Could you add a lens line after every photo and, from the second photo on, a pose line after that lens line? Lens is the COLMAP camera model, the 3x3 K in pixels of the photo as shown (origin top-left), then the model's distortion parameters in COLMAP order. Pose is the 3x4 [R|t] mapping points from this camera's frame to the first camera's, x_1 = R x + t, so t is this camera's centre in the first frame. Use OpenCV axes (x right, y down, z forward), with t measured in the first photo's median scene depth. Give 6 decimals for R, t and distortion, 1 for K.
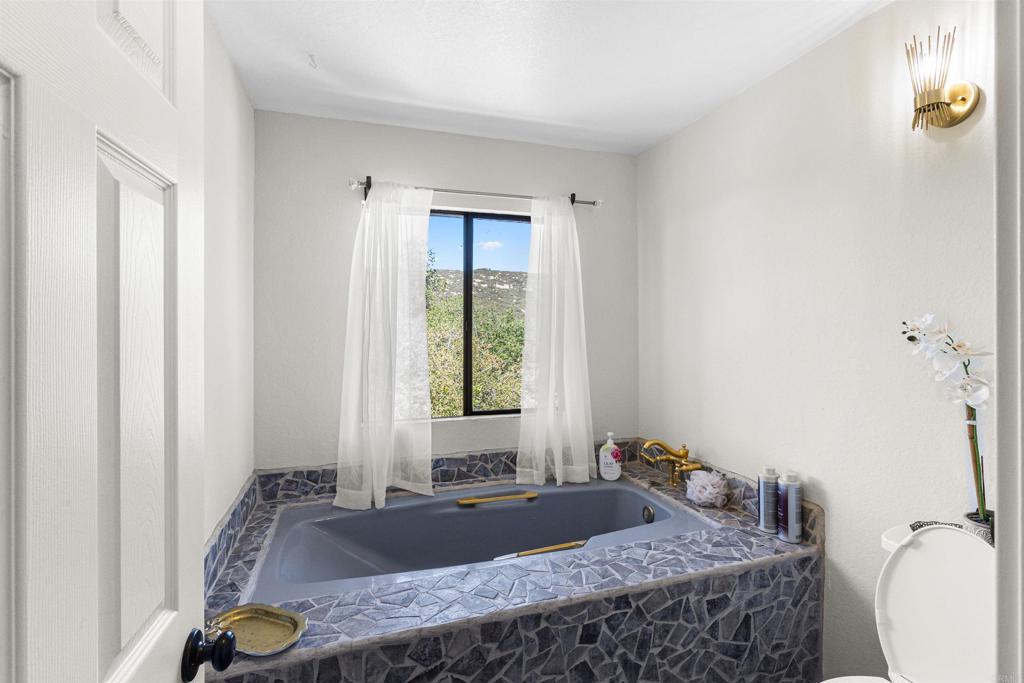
lens RADIAL K [[510.5, 0, 509.0], [0, 510.5, 336.5], [0, 0, 1]] dist [-0.003738, 0.011344]
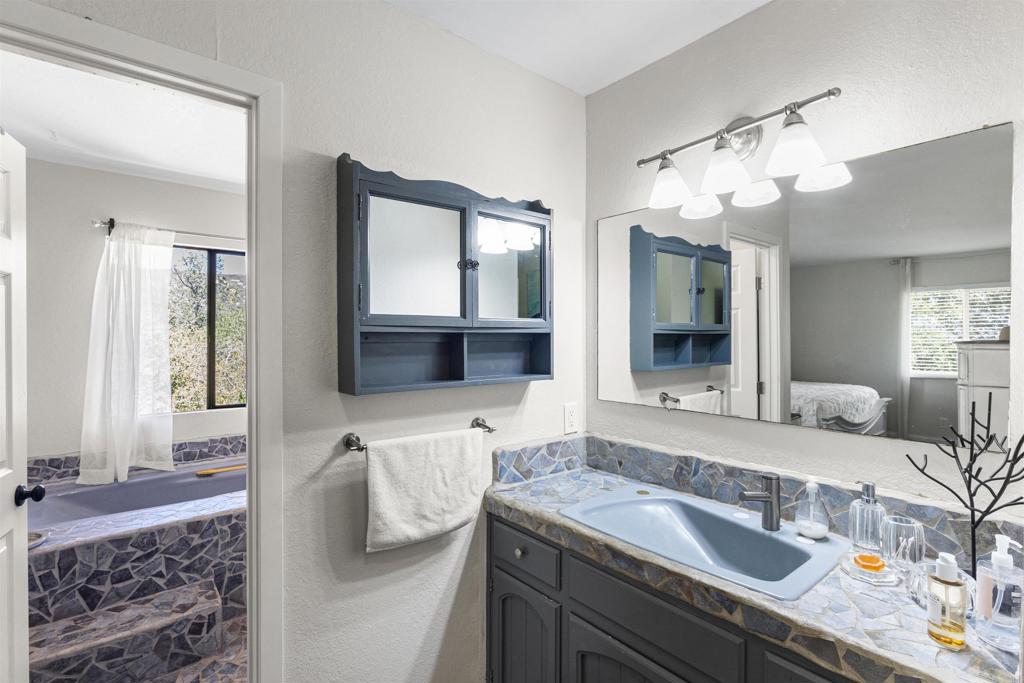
lens RADIAL K [[510.5, 0, 509.0], [0, 510.5, 336.5], [0, 0, 1]] dist [-0.003738, 0.011344]
pose [[0.936811, -0.009041, 0.349719, 0.204294], [0.015649, 0.999748, -0.016073, 0.009941], [-0.349486, 0.020530, 0.936717, -0.530123]]
